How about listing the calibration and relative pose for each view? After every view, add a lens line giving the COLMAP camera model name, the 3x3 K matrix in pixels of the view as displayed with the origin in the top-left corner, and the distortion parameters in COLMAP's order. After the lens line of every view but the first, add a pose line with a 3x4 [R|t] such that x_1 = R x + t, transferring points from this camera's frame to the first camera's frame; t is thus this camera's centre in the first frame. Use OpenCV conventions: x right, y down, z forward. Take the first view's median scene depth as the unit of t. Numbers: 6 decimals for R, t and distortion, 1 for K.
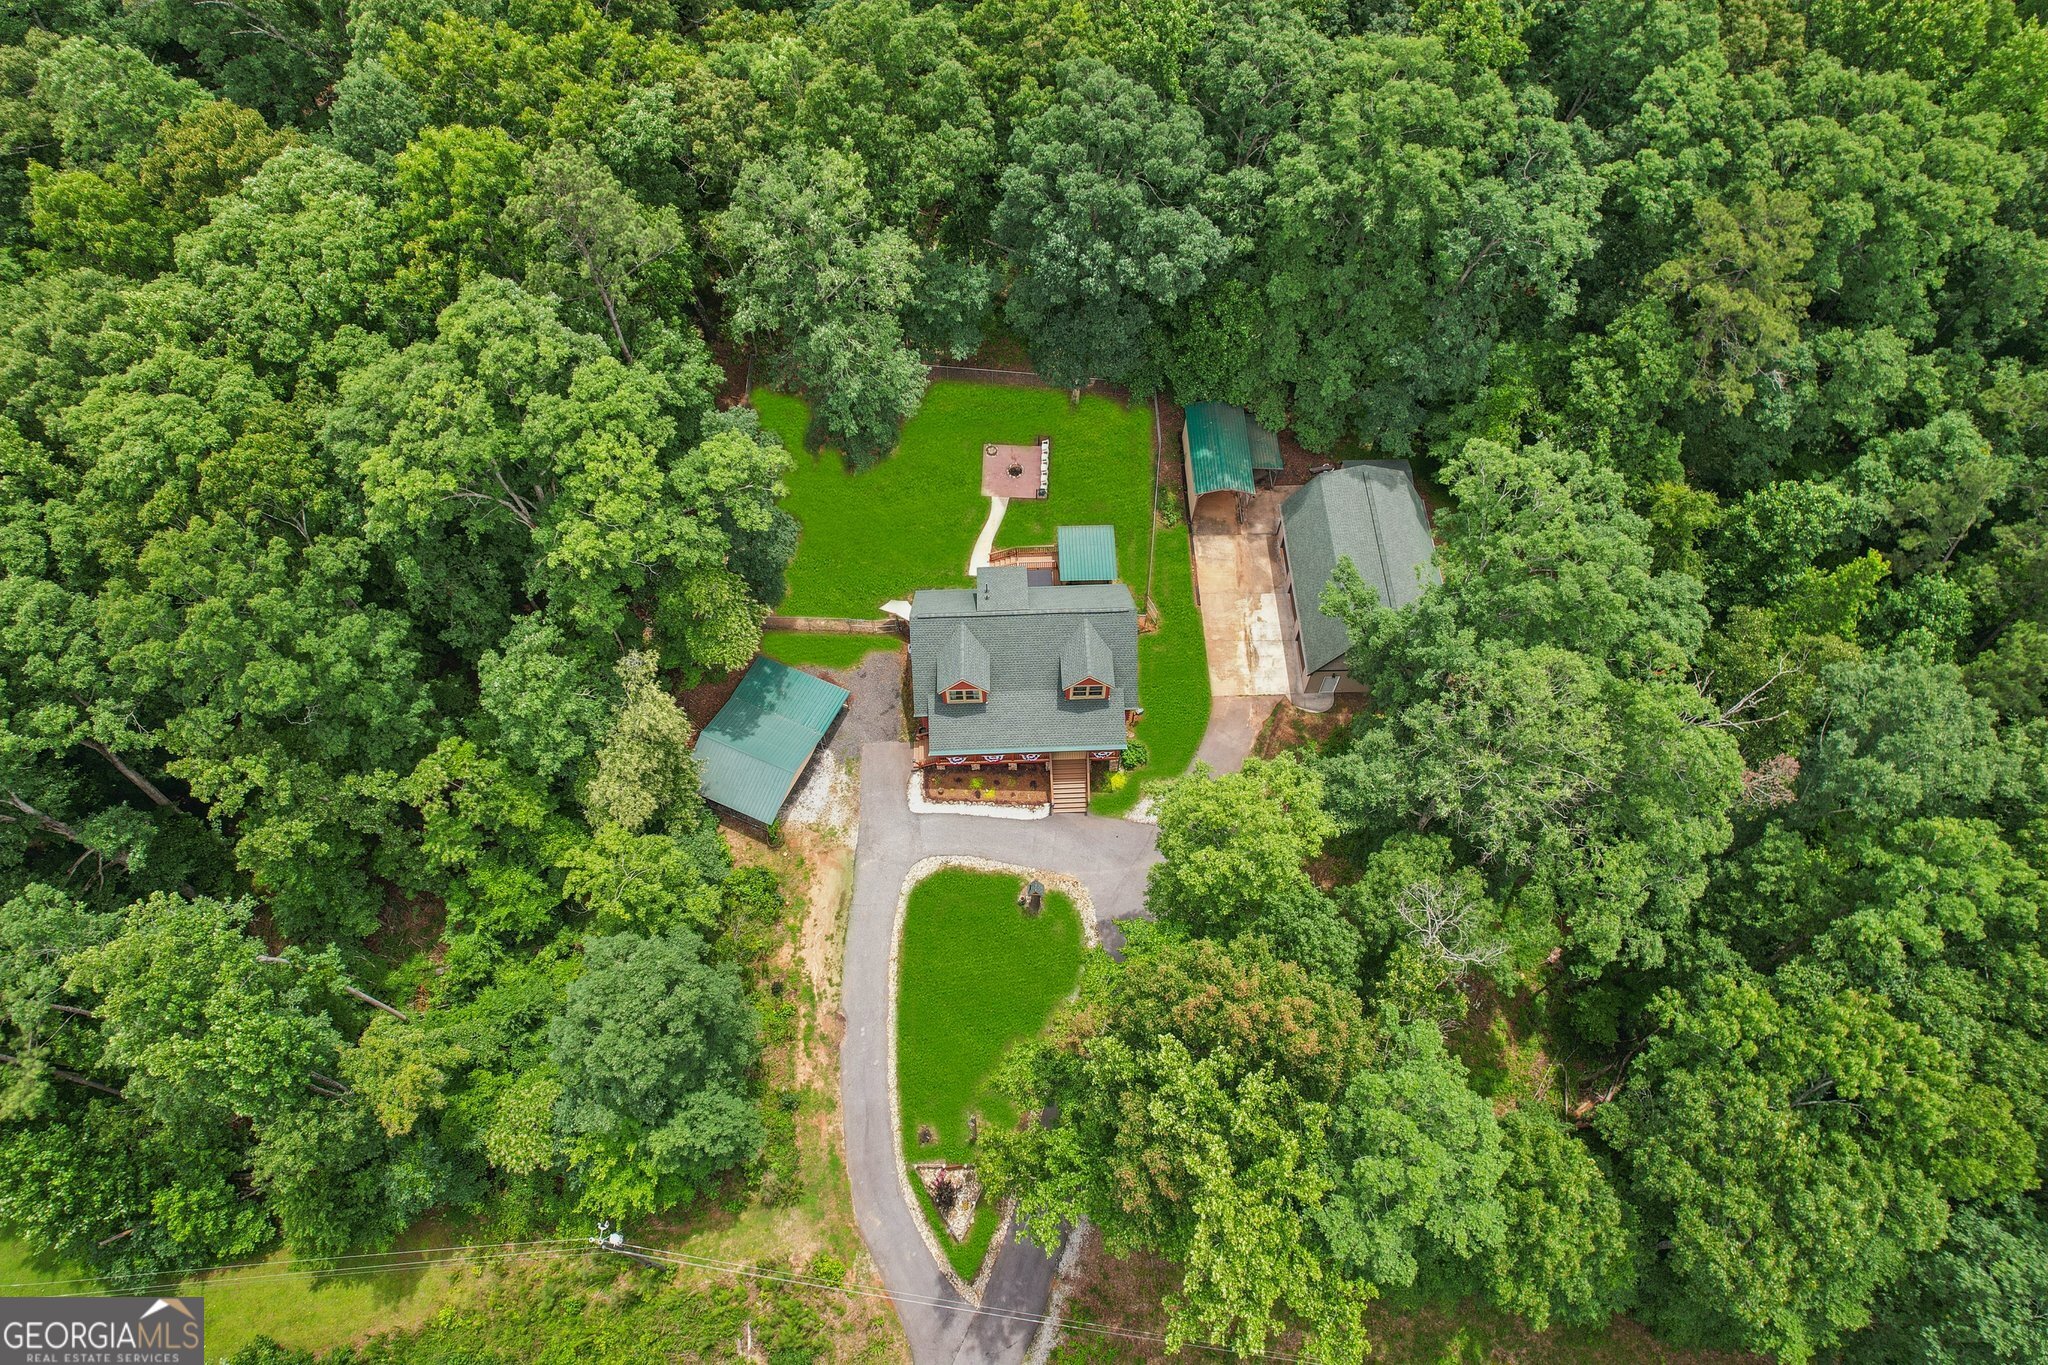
lens RADIAL K [[1312.6, 0, 1020.9], [0, 1312.6, 678.5], [0, 0, 1]] dist [-0.061395, 0.046946]
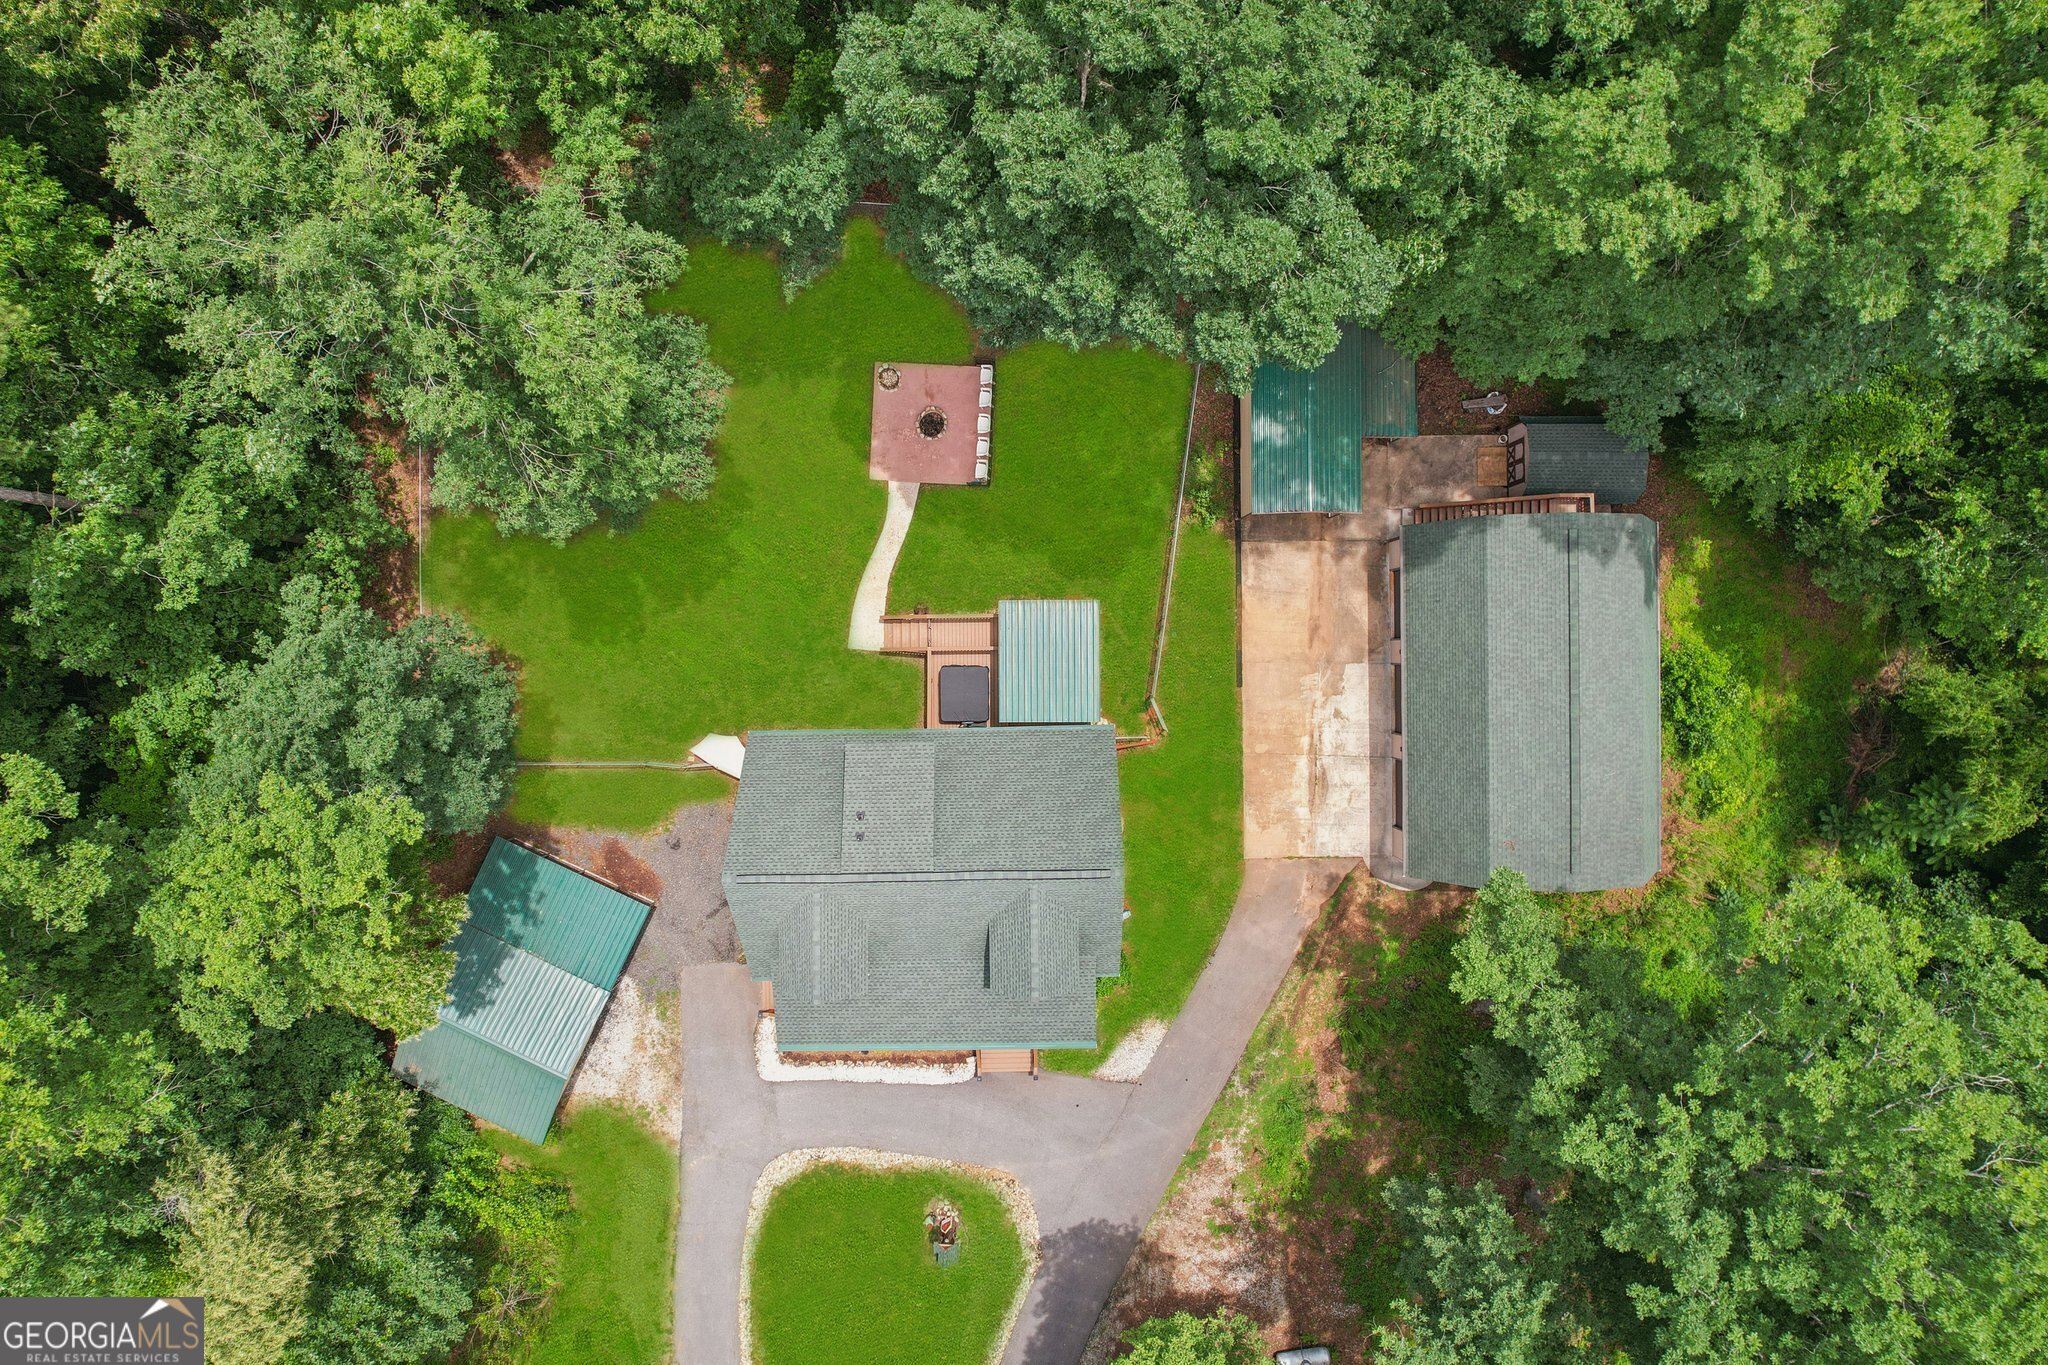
lens RADIAL K [[1312.6, 0, 1020.9], [0, 1312.6, 678.5], [0, 0, 1]] dist [-0.061395, 0.046946]
pose [[0.999805, 0.019503, 0.003075, 0.040025], [-0.018380, 0.862506, 0.505713, -0.410827], [0.007210, -0.505671, 0.862696, 0.559528]]
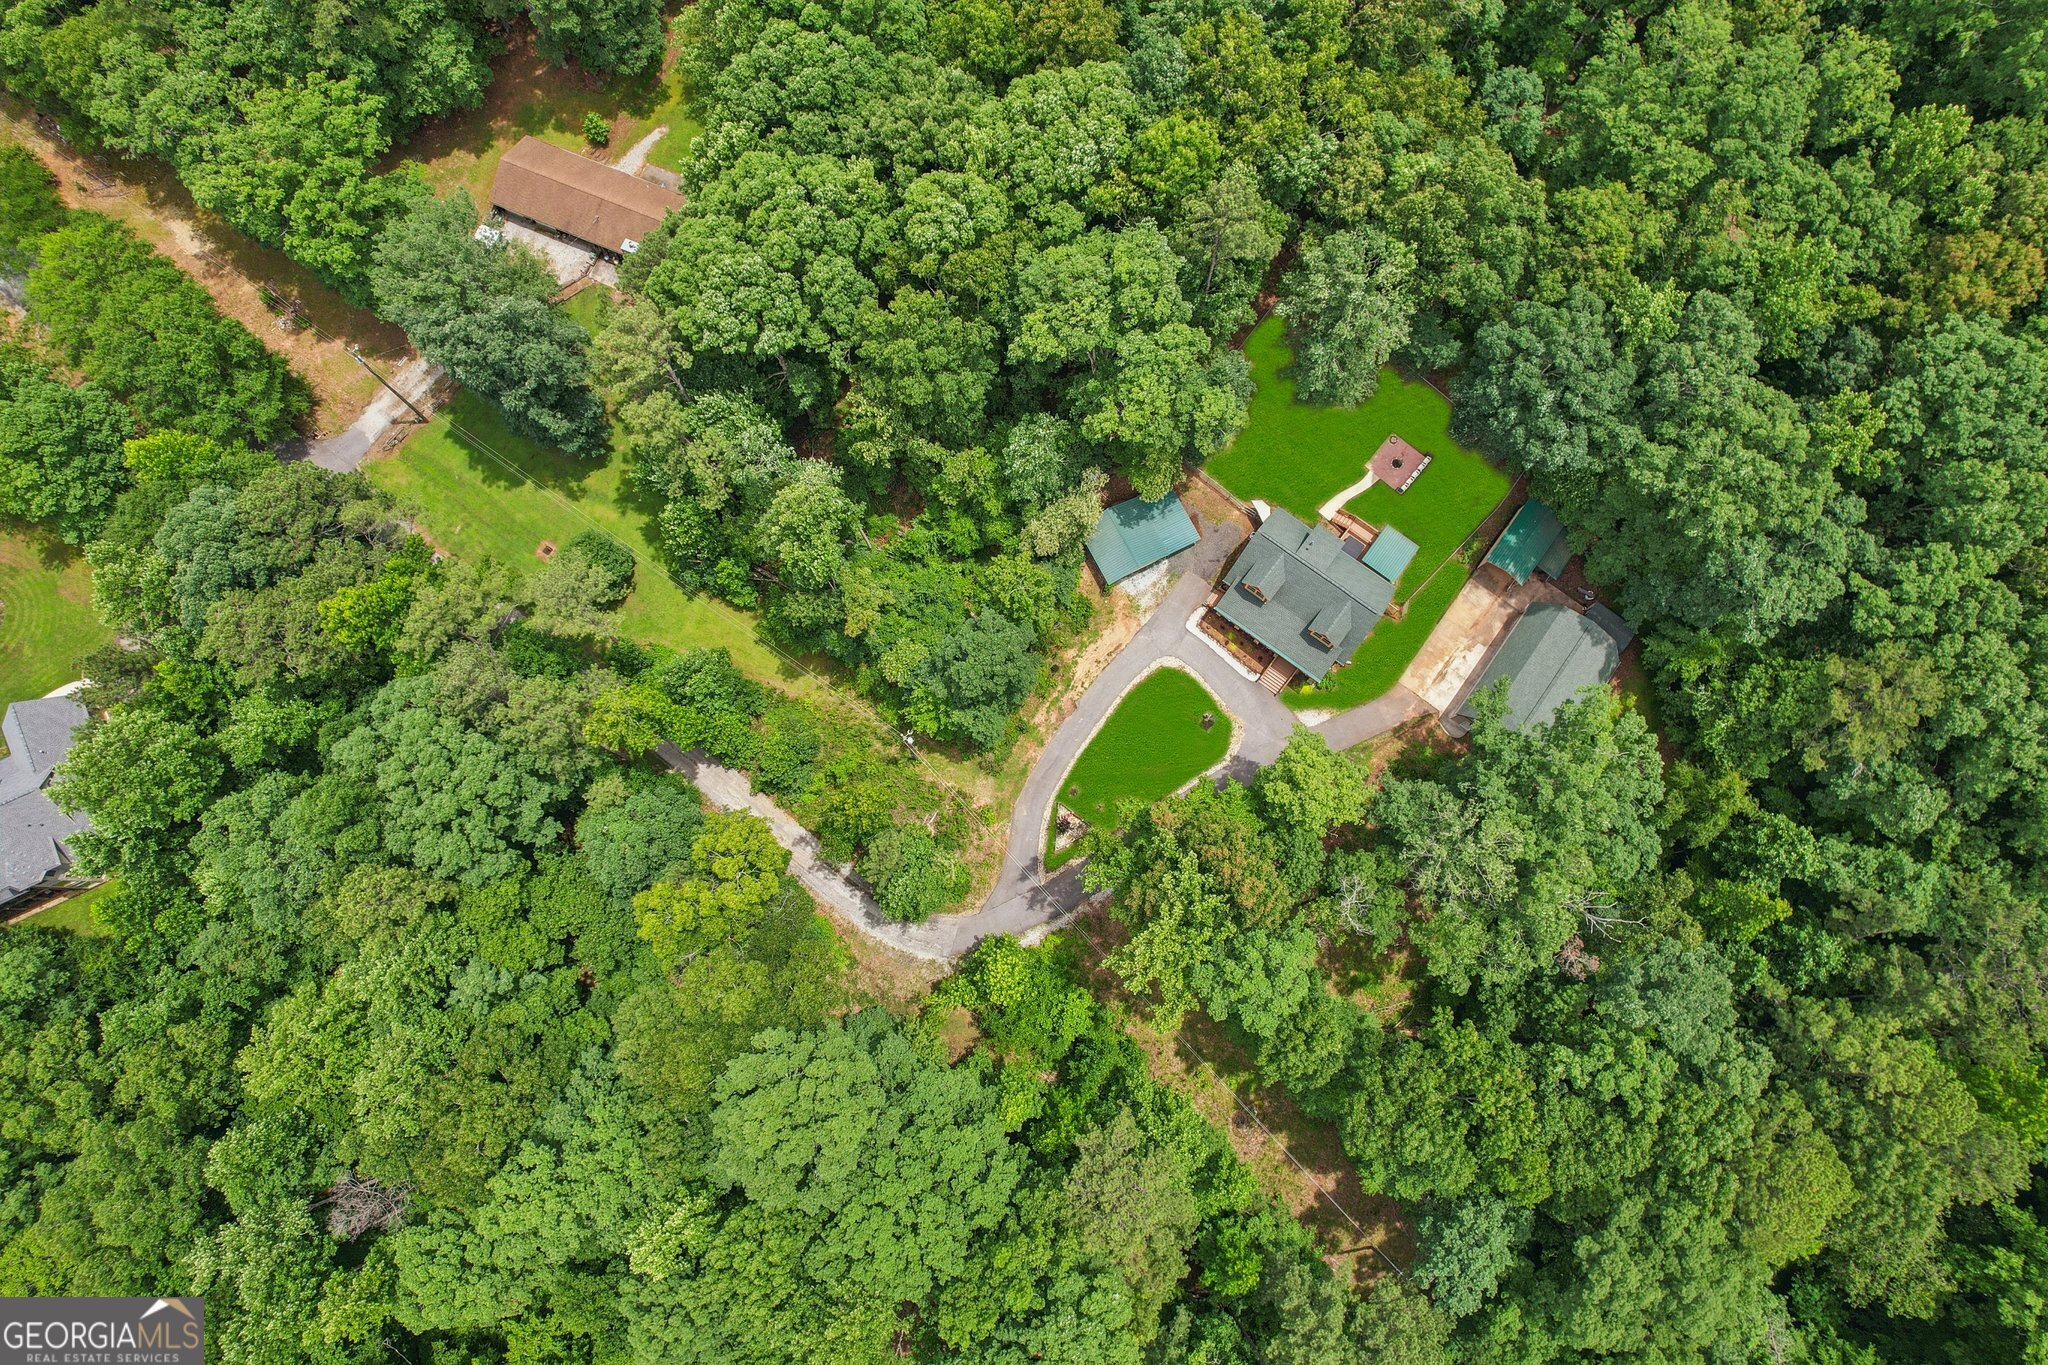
lens RADIAL K [[1319.7, 0, 1024.0], [0, 1319.7, 682.5], [0, 0, 1]] dist [-0.031830, -0.034075]
pose [[0.781080, 0.612256, -0.122708, -0.000127], [-0.541642, 0.762092, 0.354739, -0.310668], [0.310705, -0.210616, 0.926878, -0.549455]]
